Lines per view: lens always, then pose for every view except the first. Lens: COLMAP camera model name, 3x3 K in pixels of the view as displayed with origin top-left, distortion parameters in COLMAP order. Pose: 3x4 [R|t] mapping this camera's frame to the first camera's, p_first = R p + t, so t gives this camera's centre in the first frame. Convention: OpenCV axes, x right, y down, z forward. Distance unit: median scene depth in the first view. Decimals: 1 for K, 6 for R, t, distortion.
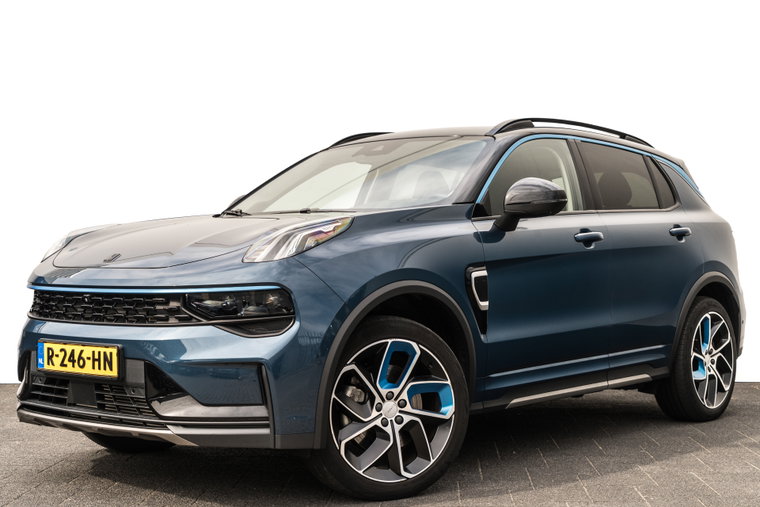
lens RADIAL K [[1129.3, 0, 380.0], [0, 1129.3, 253.5], [0, 0, 1]] dist [-0.008135, -0.025311]
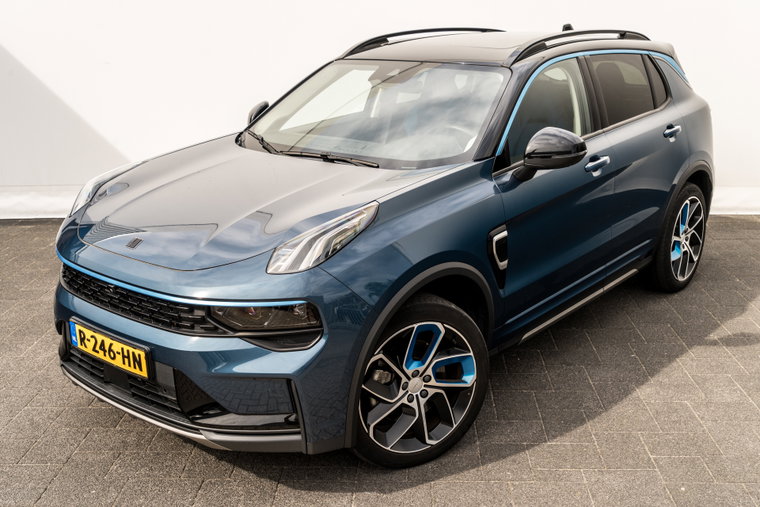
lens RADIAL K [[823.9, 0, 380.0], [0, 823.9, 253.5], [0, 0, 1]] dist [-0.003696, 0.002466]
pose [[0.999922, -0.010854, 0.006234, -0.027067], [0.008566, 0.956544, 0.291464, -0.198329], [-0.009126, -0.291388, 0.956562, 0.309323]]
